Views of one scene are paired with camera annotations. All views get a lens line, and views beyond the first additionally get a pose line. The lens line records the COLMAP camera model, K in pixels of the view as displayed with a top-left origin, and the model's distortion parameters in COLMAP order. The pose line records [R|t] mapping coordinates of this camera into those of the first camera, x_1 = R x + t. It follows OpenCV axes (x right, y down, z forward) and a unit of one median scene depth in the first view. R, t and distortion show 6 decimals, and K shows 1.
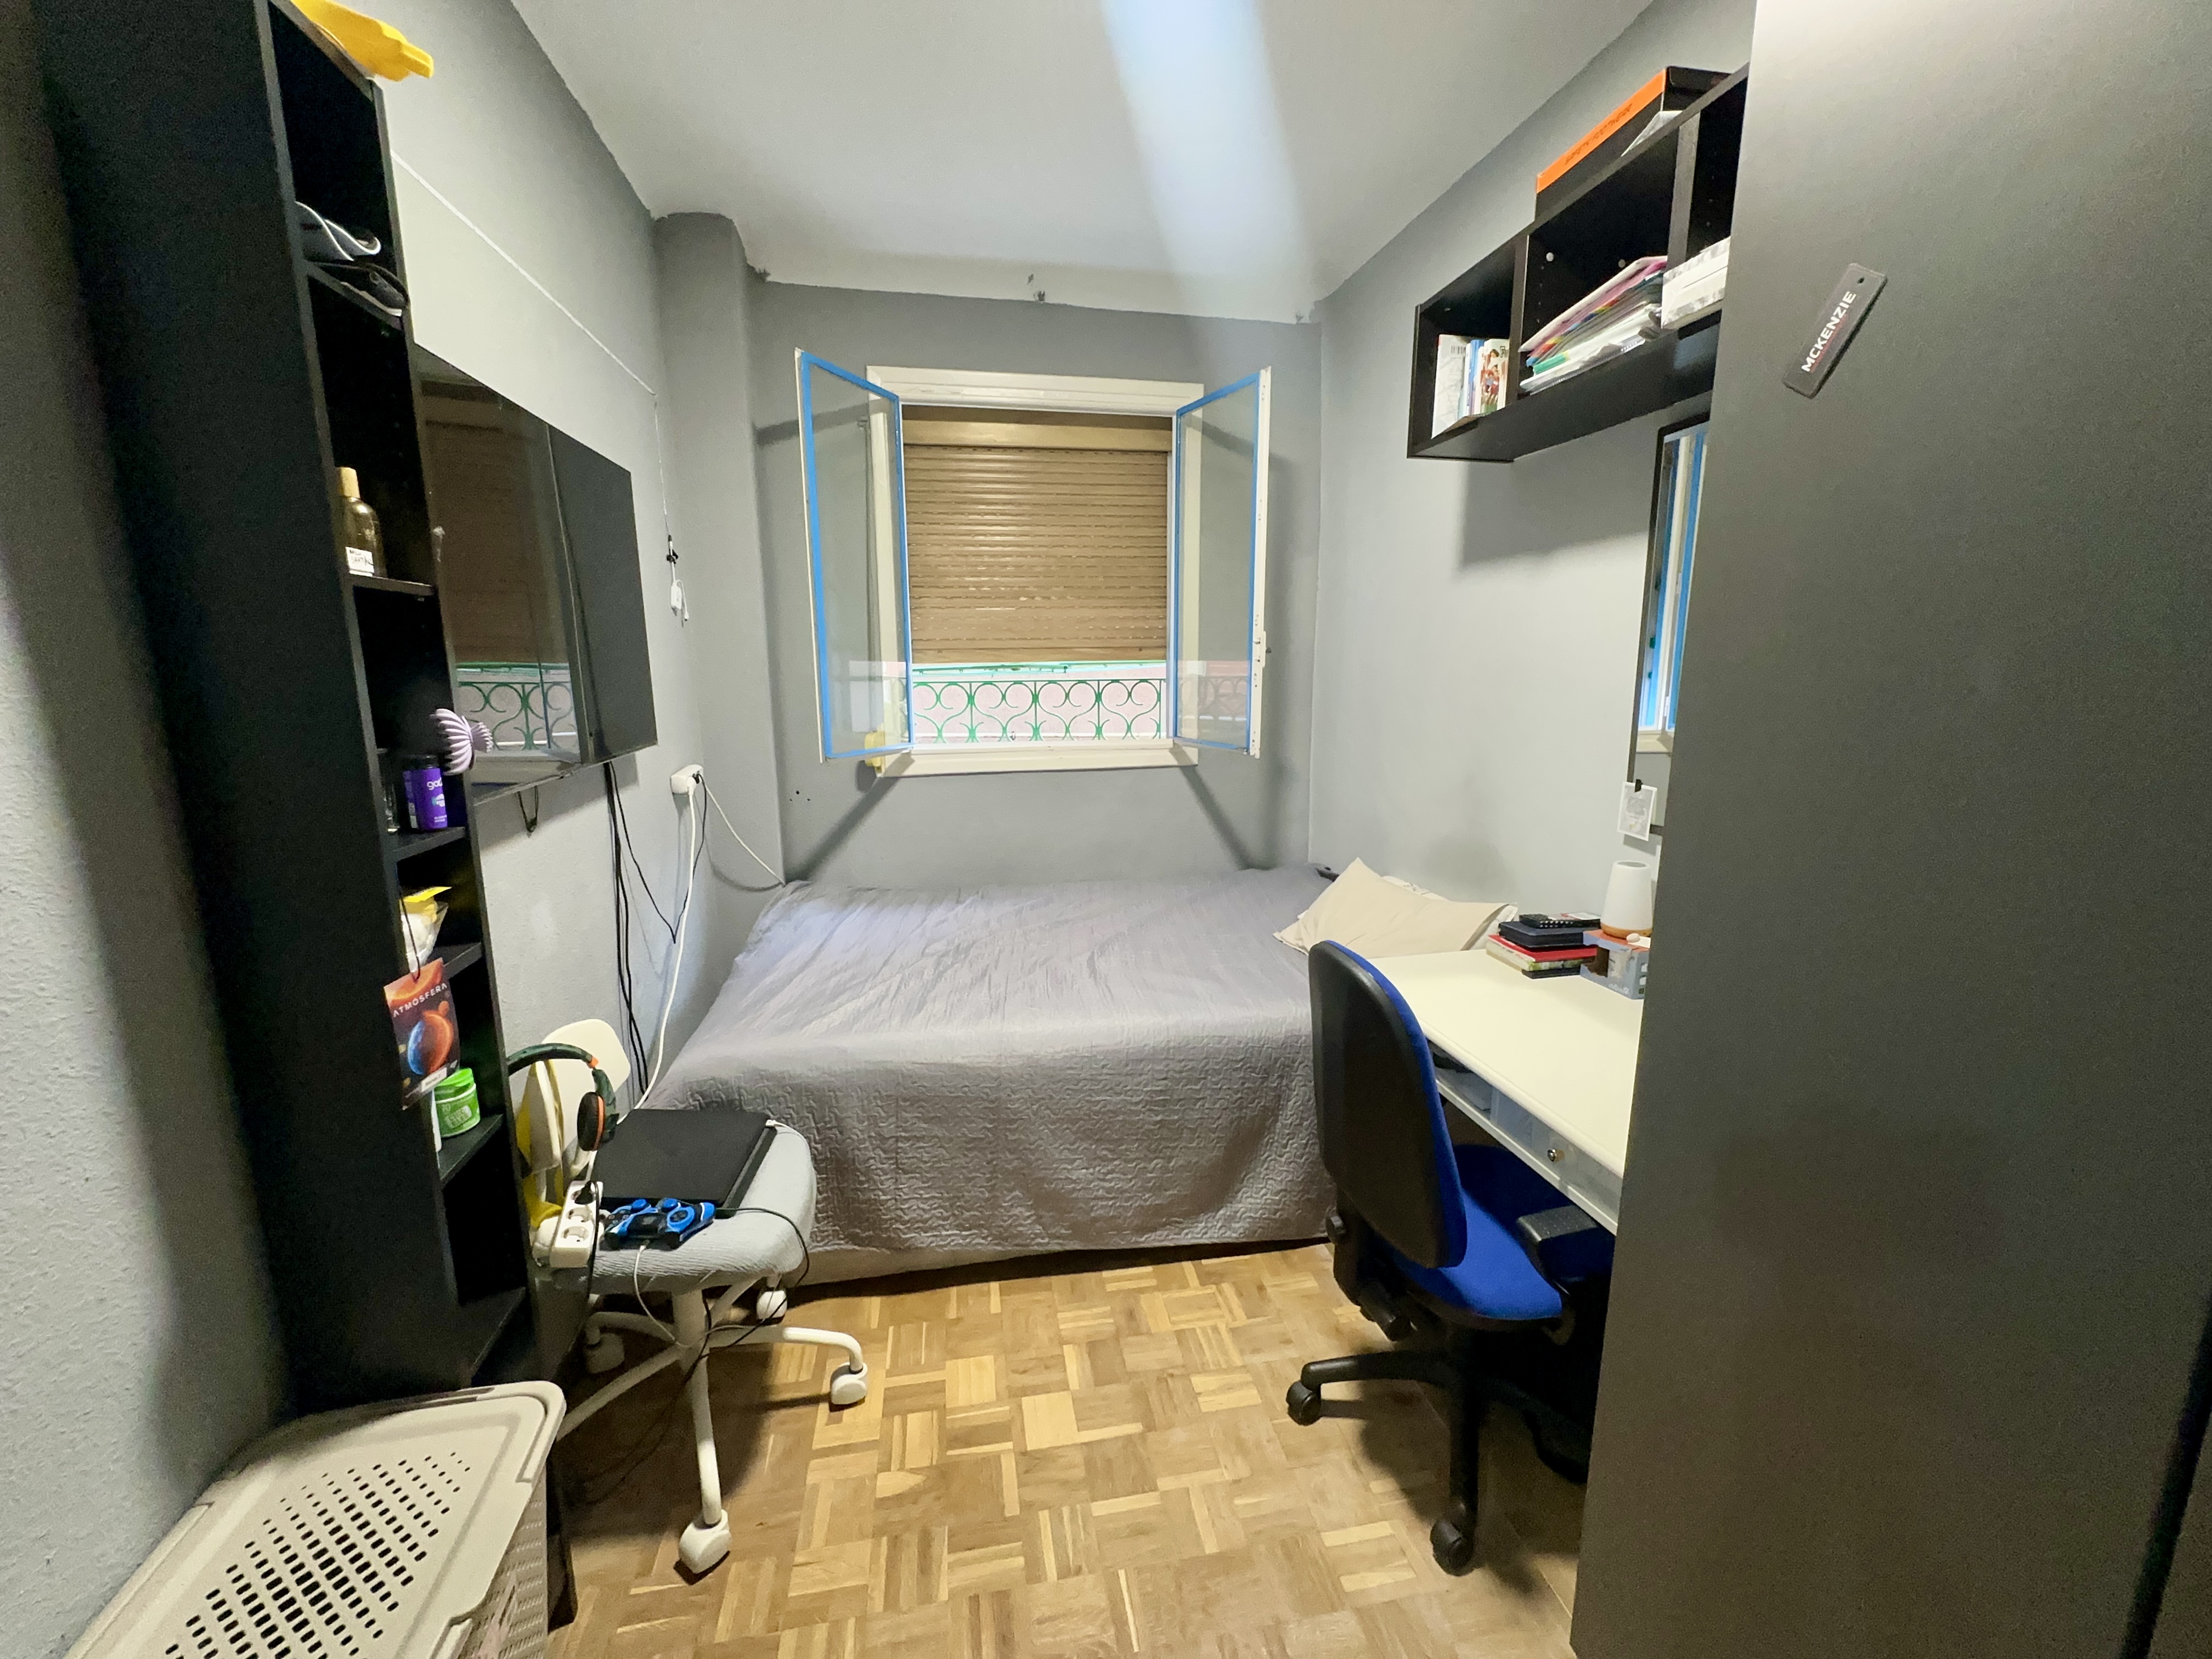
lens RADIAL K [[882.5, 0, 1104.6], [0, 882.5, 828.5], [0, 0, 1]] dist [-0.003082, 0.000260]
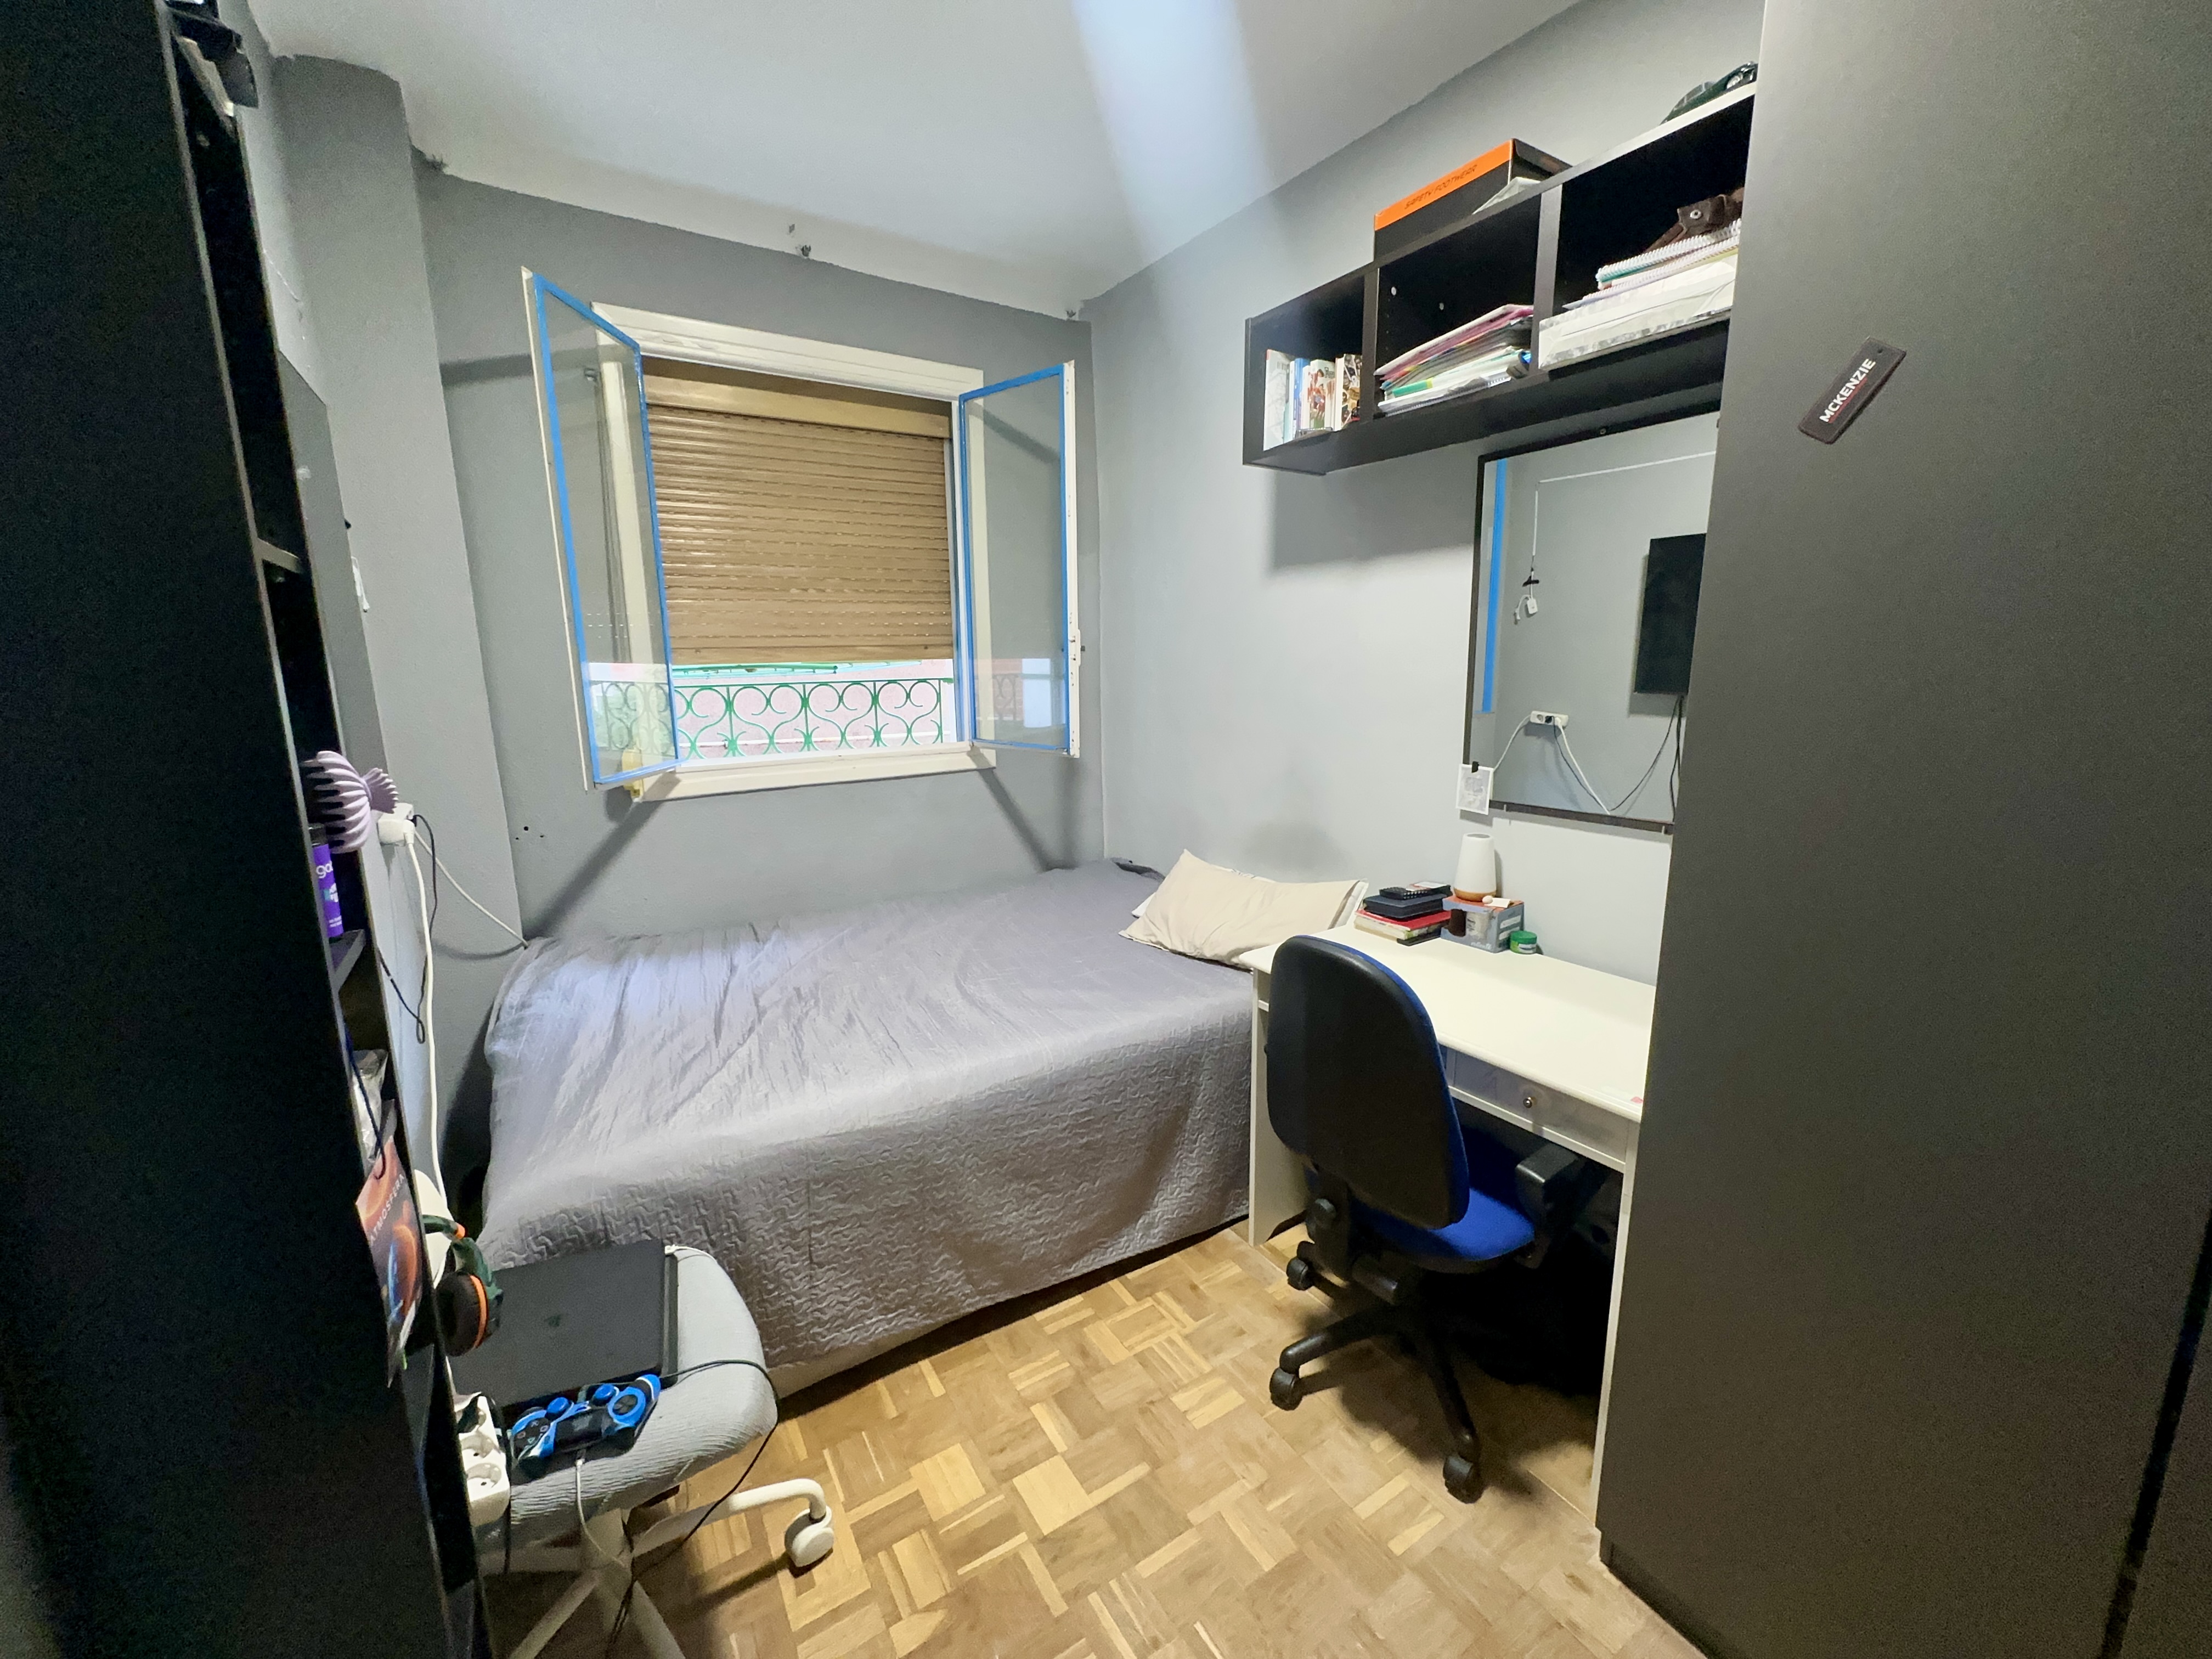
lens RADIAL K [[882.5, 0, 1104.6], [0, 882.5, 828.5], [0, 0, 1]] dist [-0.003082, 0.000260]
pose [[0.926033, -0.077989, 0.369297, -0.258452], [0.076220, 0.996902, 0.019401, -0.026705], [-0.369667, 0.010182, 0.929109, 0.107247]]
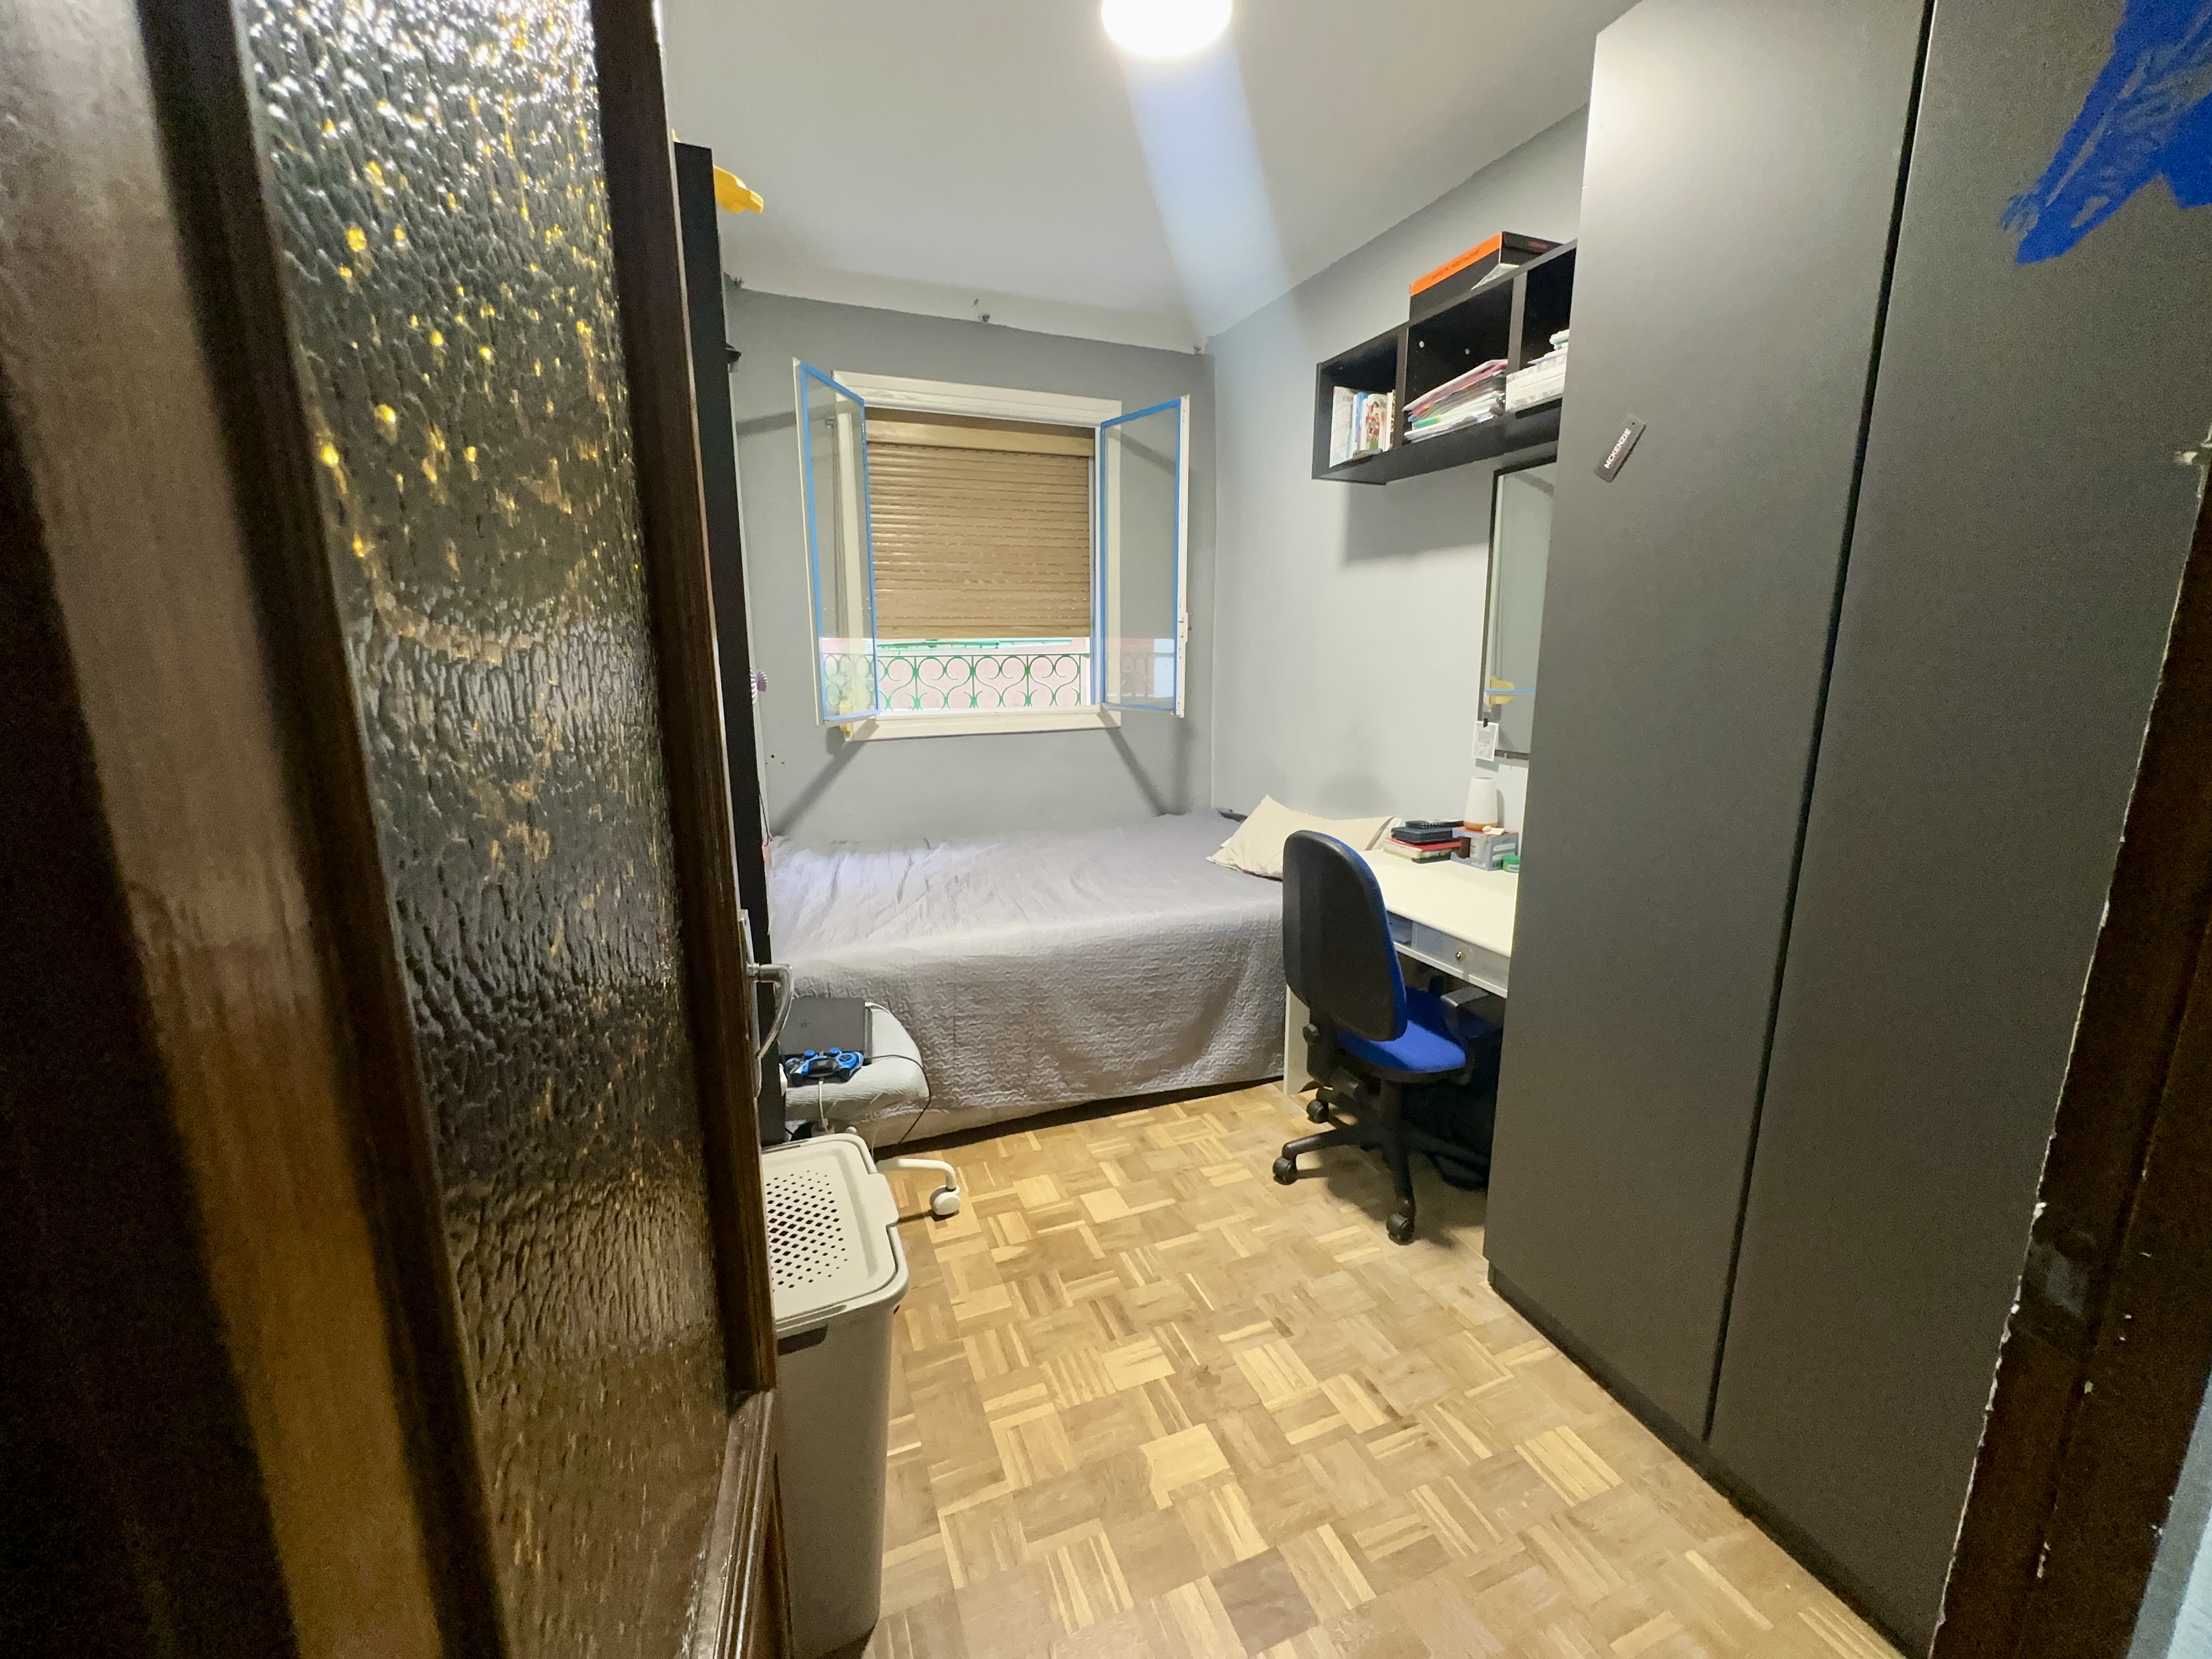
lens RADIAL K [[882.5, 0, 1104.6], [0, 882.5, 828.5], [0, 0, 1]] dist [-0.003082, 0.000260]
pose [[0.980236, -0.038402, 0.194066, -0.262160], [0.035057, 0.999172, 0.020643, 0.066767], [-0.194698, -0.013431, 0.980771, -0.258761]]
